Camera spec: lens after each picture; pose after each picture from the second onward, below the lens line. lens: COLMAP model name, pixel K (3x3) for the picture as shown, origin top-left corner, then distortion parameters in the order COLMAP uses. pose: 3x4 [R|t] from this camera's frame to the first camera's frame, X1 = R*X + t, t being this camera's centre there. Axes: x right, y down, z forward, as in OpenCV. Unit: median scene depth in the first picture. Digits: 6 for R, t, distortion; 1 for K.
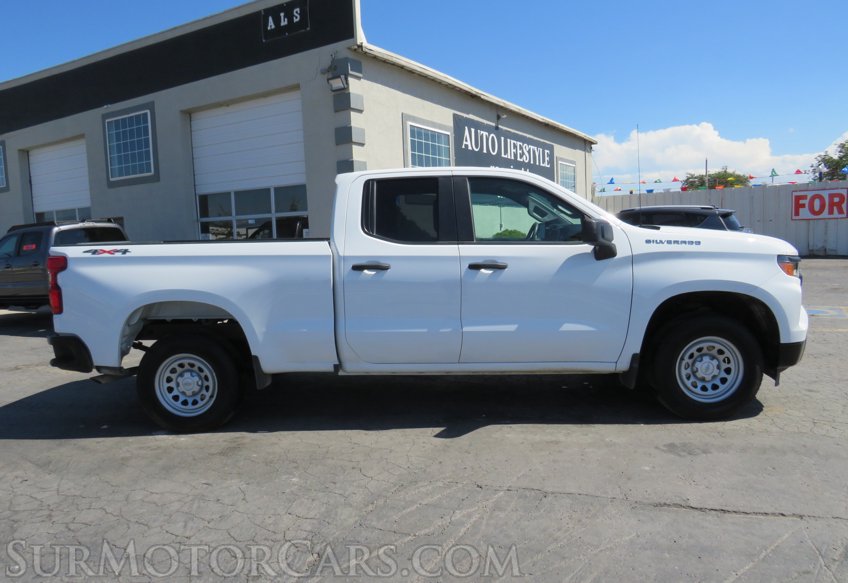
lens RADIAL K [[602.8, 0, 420.3], [0, 602.8, 294.0], [0, 0, 1]] dist [-0.040886, 0.024178]
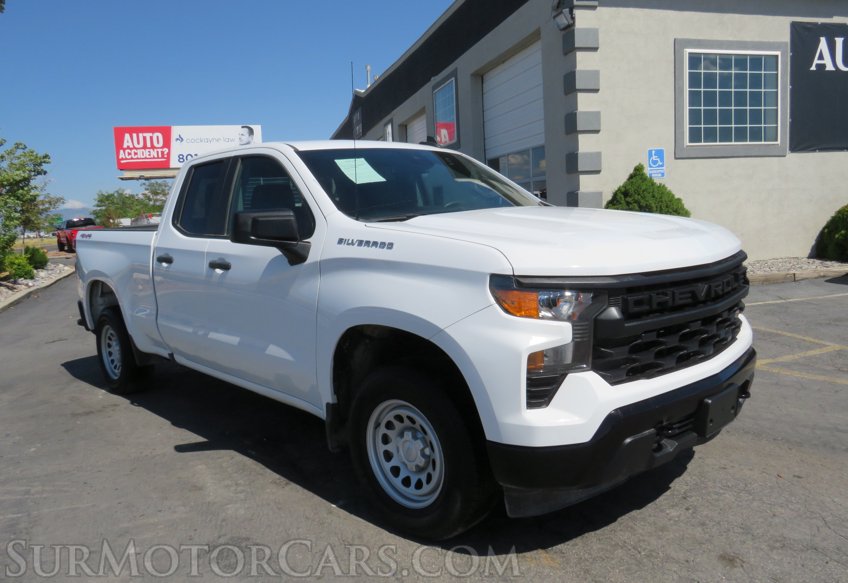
lens RADIAL K [[645.7, 0, 420.1], [0, 645.7, 292.7], [0, 0, 1]] dist [-0.031395, 0.010735]
pose [[0.725400, 0.084064, -0.683175, 0.836561], [-0.042916, 0.996107, 0.077001, -0.079887], [0.686989, -0.026537, 0.726183, 0.481460]]
